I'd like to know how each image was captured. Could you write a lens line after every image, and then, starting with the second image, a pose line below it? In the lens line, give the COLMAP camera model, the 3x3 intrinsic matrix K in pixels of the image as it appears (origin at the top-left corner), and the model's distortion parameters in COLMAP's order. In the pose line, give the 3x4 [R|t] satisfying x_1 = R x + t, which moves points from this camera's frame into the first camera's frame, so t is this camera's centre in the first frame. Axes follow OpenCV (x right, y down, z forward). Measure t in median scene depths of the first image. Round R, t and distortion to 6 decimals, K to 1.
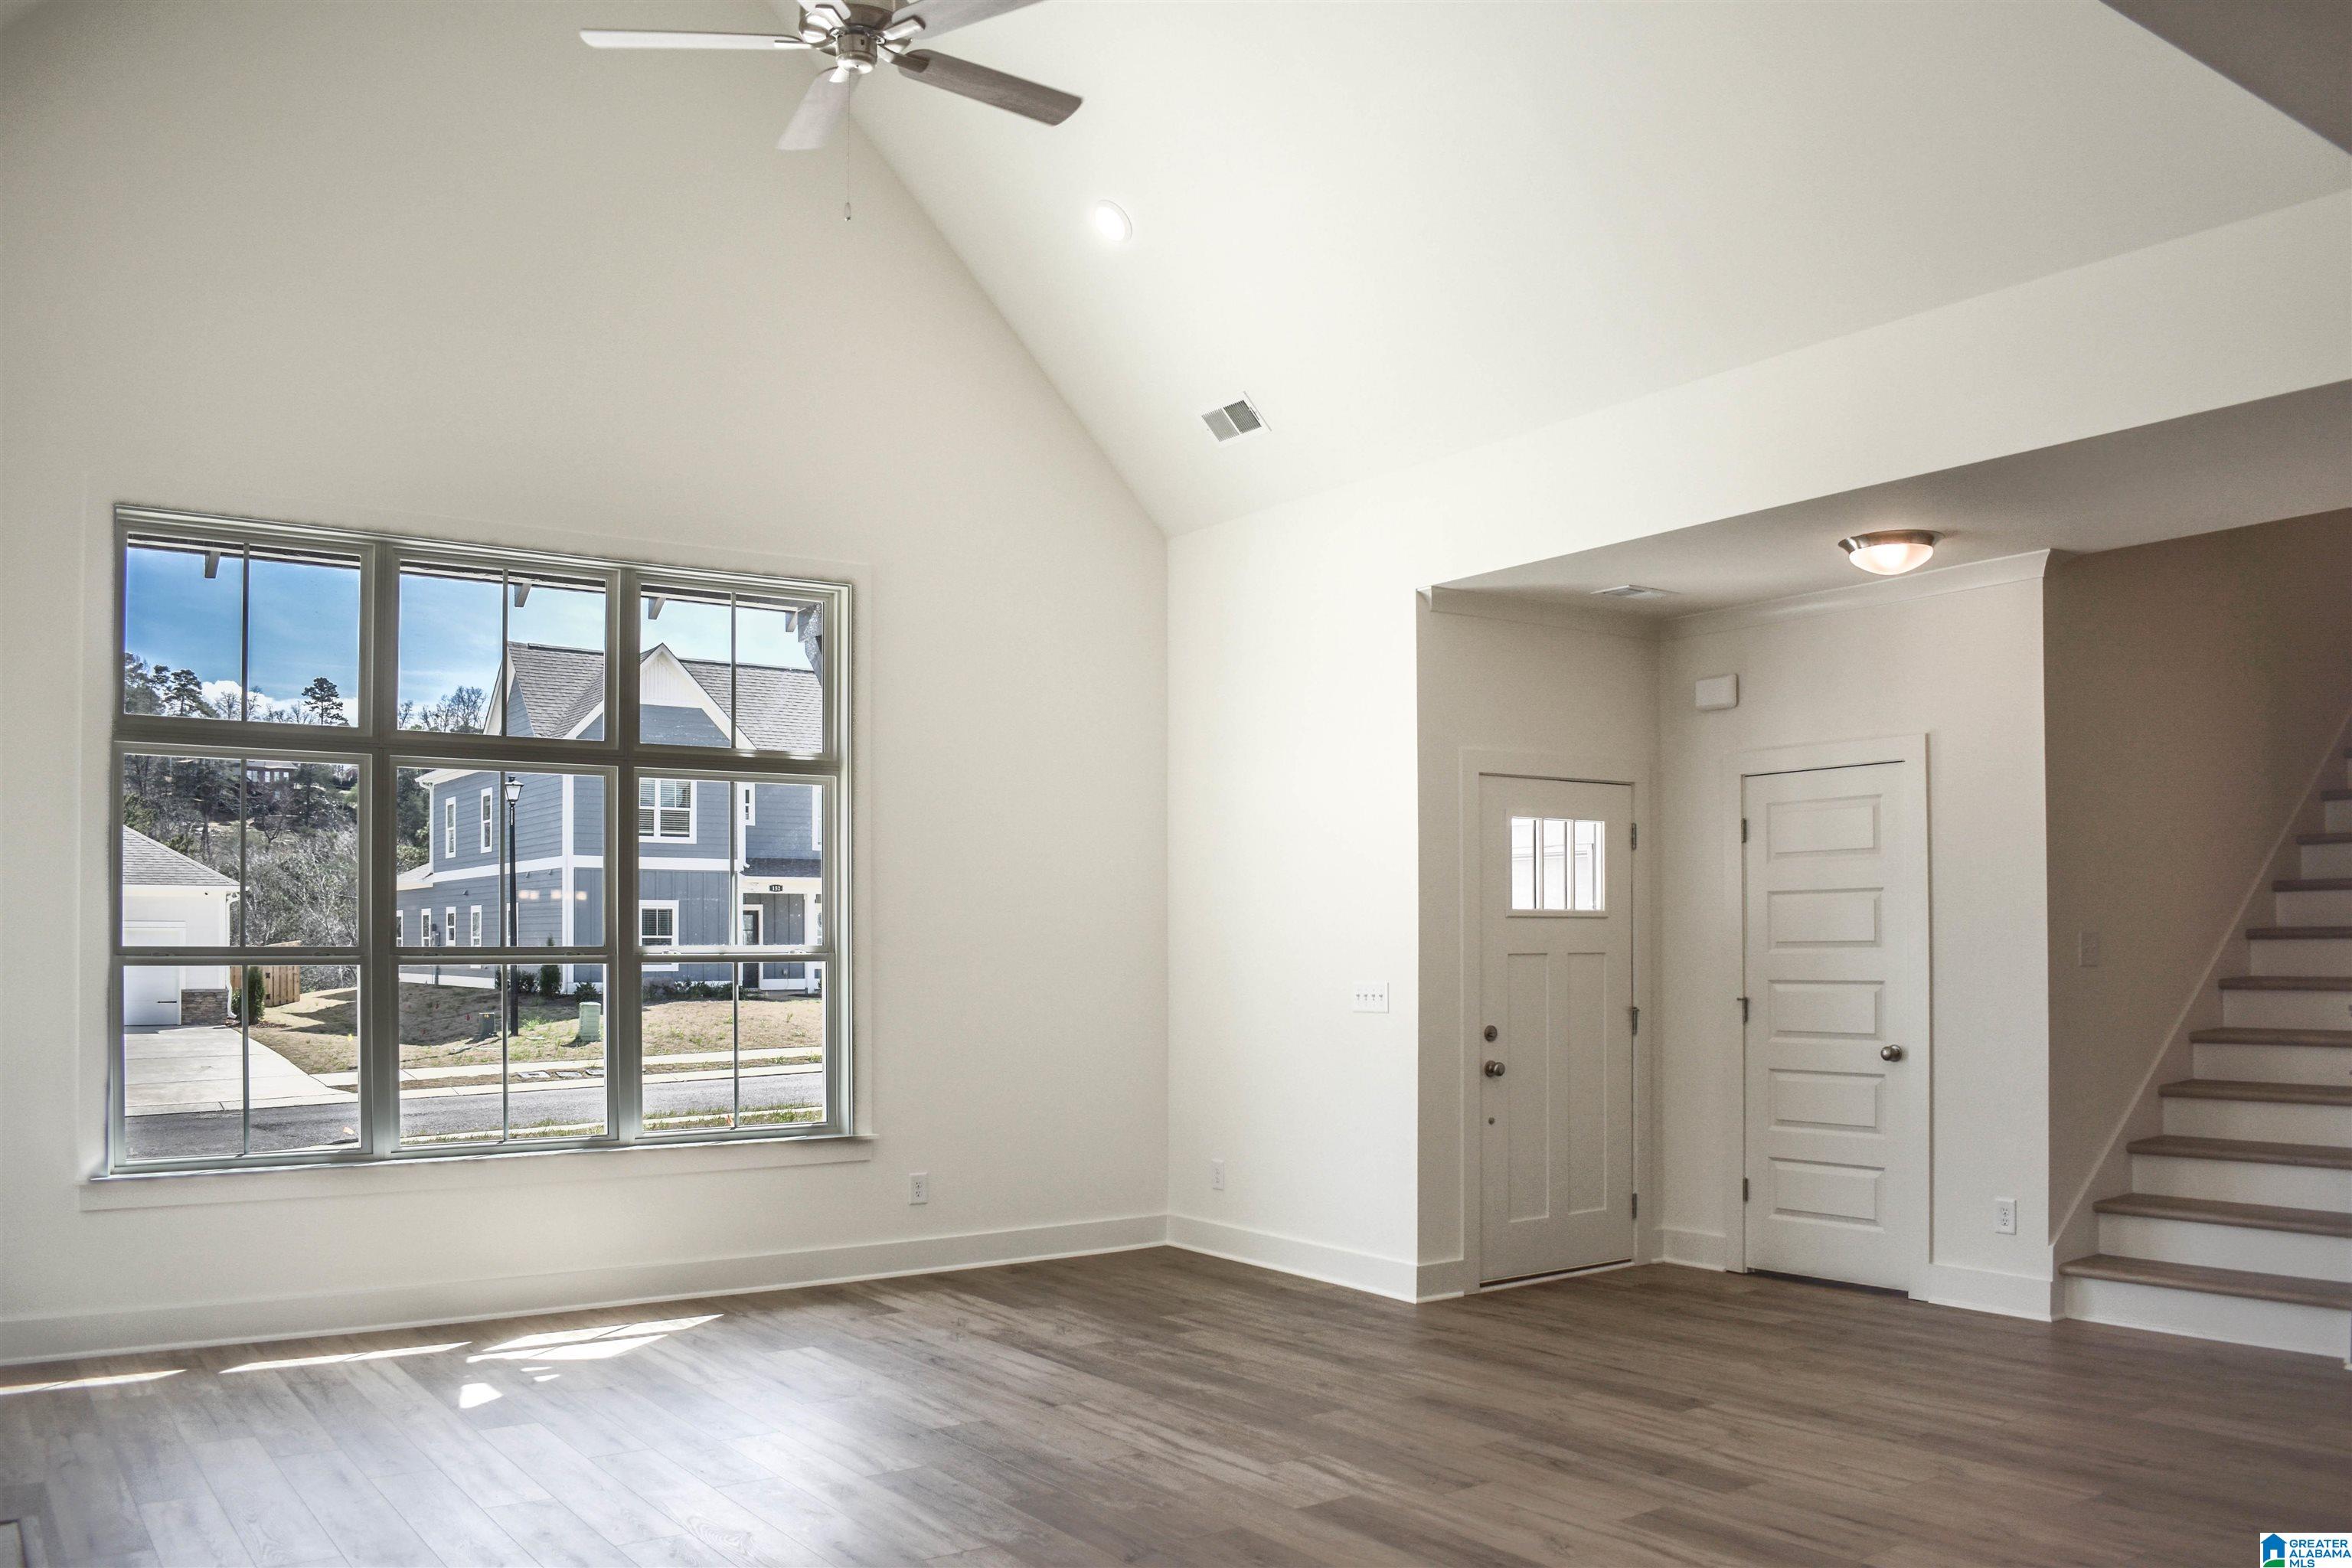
lens RADIAL K [[1822.2, 0, 1180.7], [0, 1822.2, 950.3], [0, 0, 1]] dist [-0.090910, 0.019503]
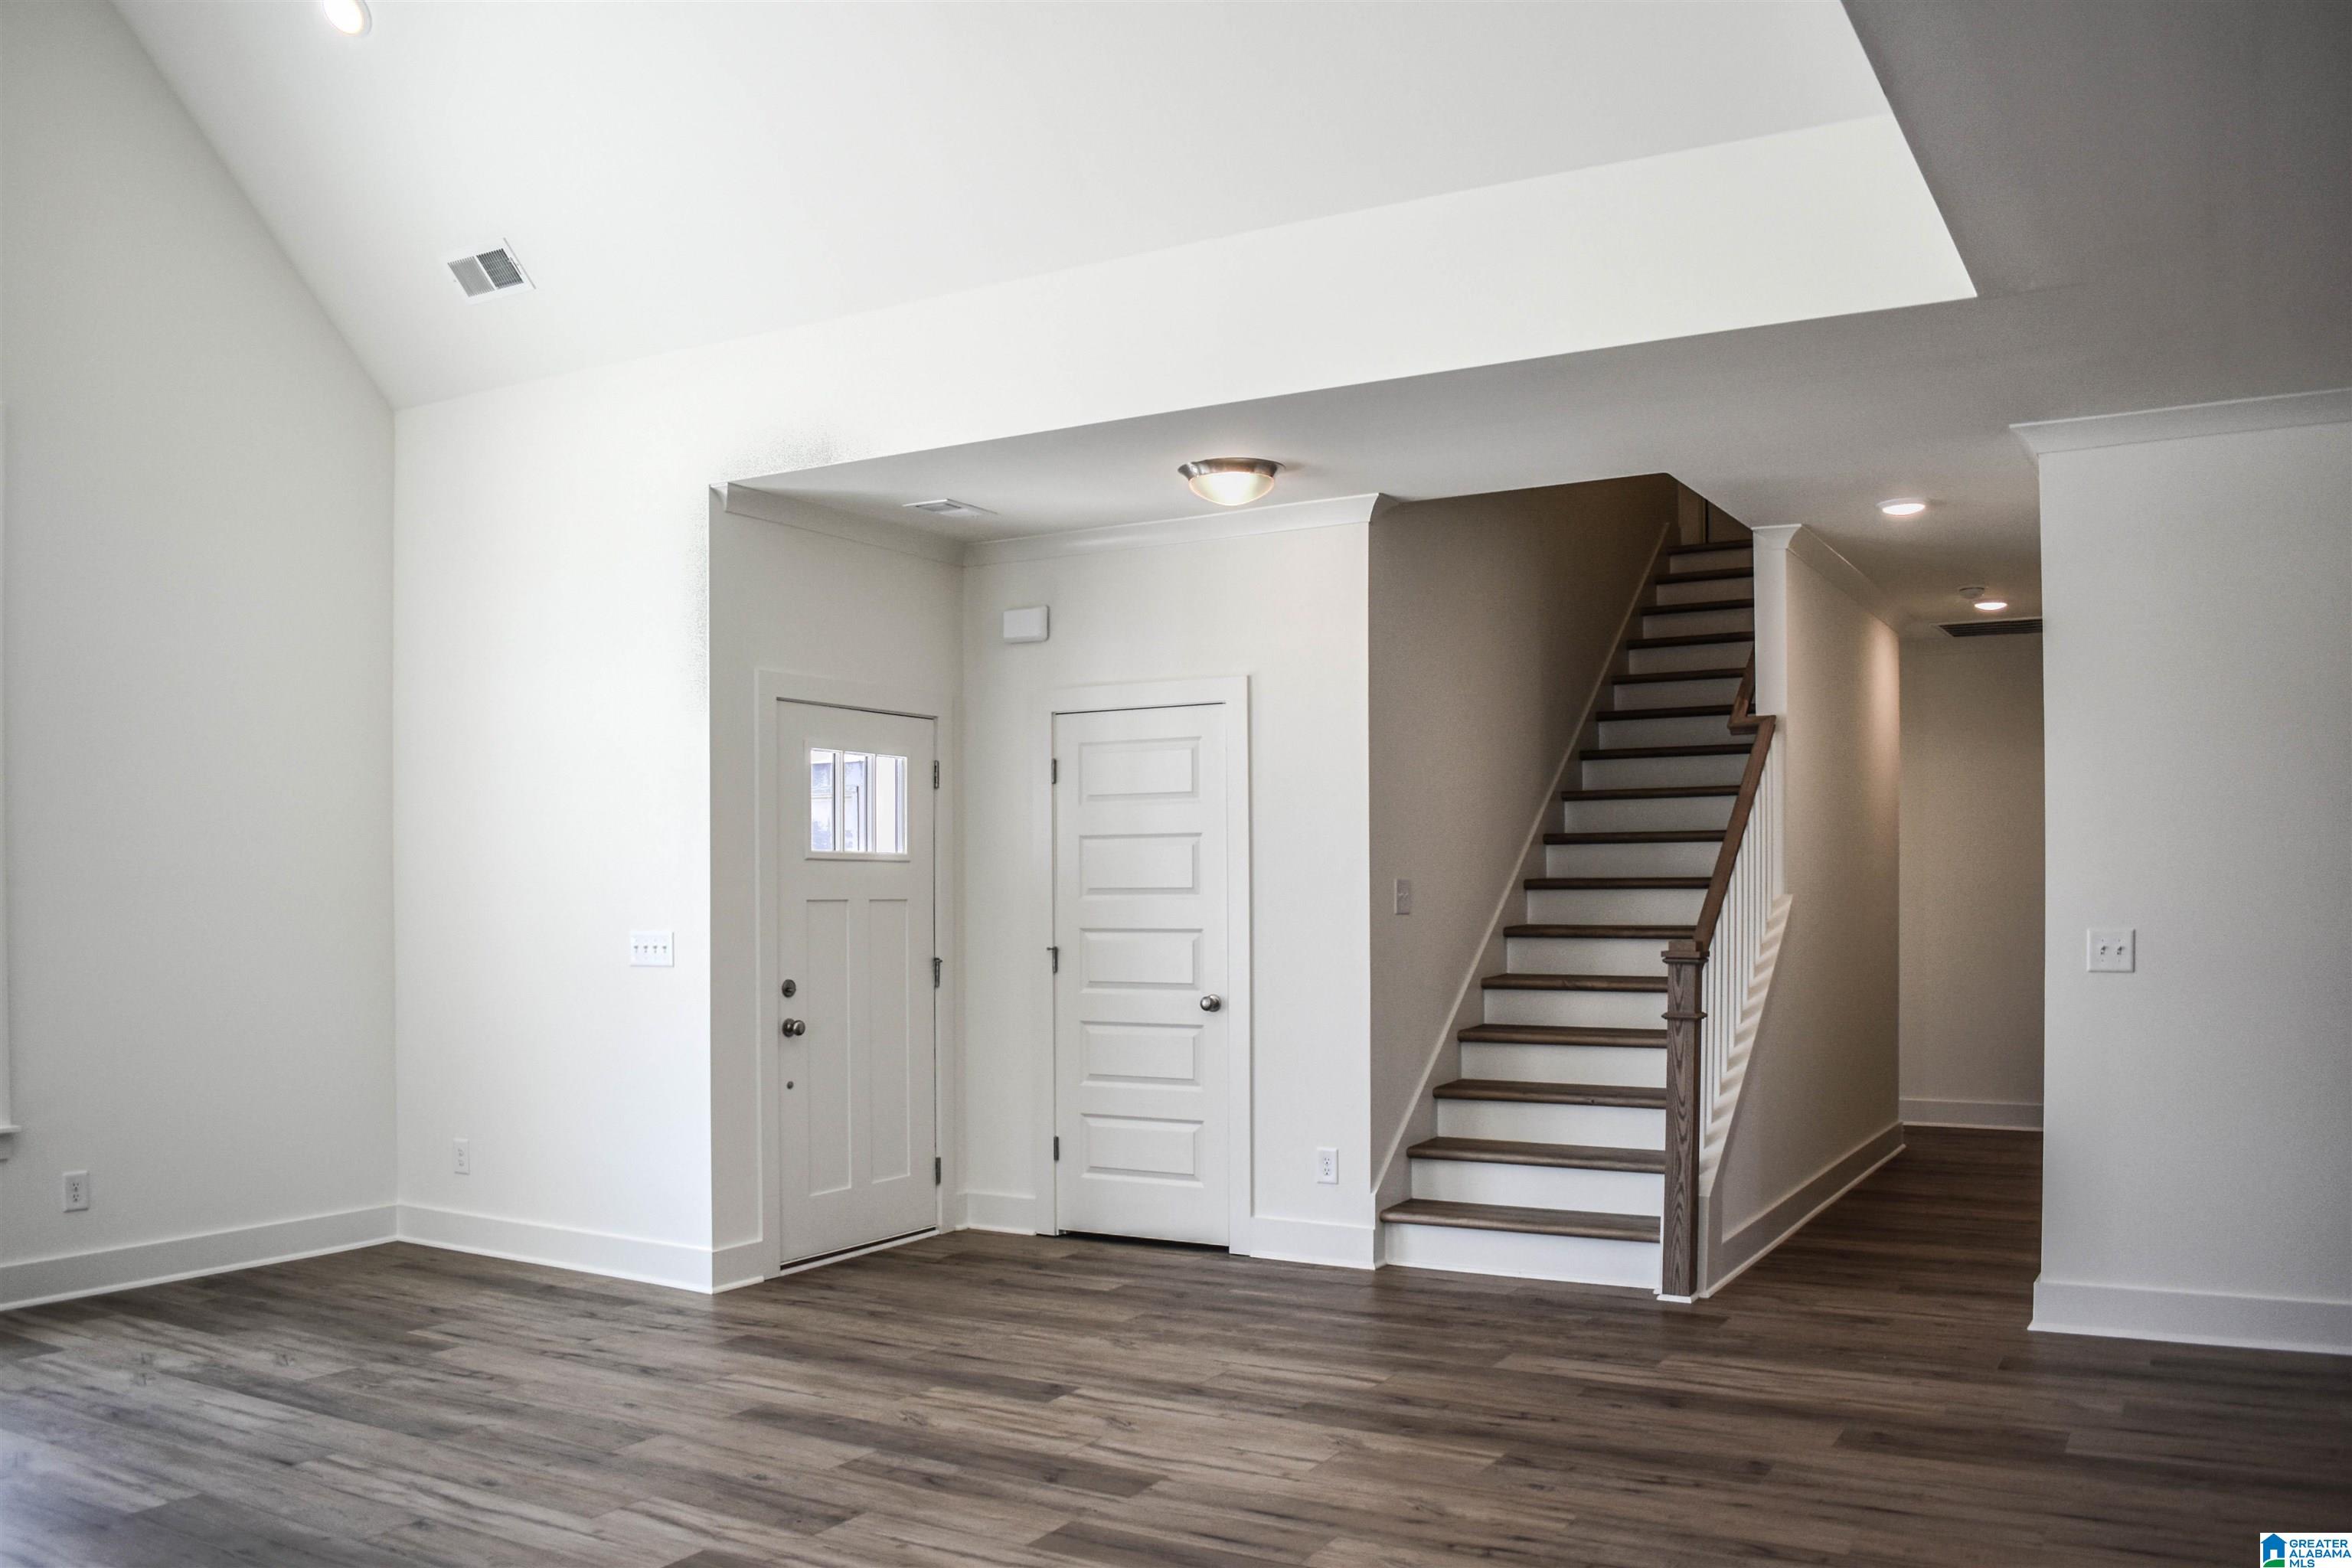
lens RADIAL K [[1822.2, 0, 1180.7], [0, 1822.2, 950.3], [0, 0, 1]] dist [-0.090910, 0.019503]
pose [[0.907105, -0.006760, 0.420849, -0.036793], [-0.004362, 0.999666, 0.025460, 0.003779], [-0.420881, -0.024930, 0.906773, 0.120877]]
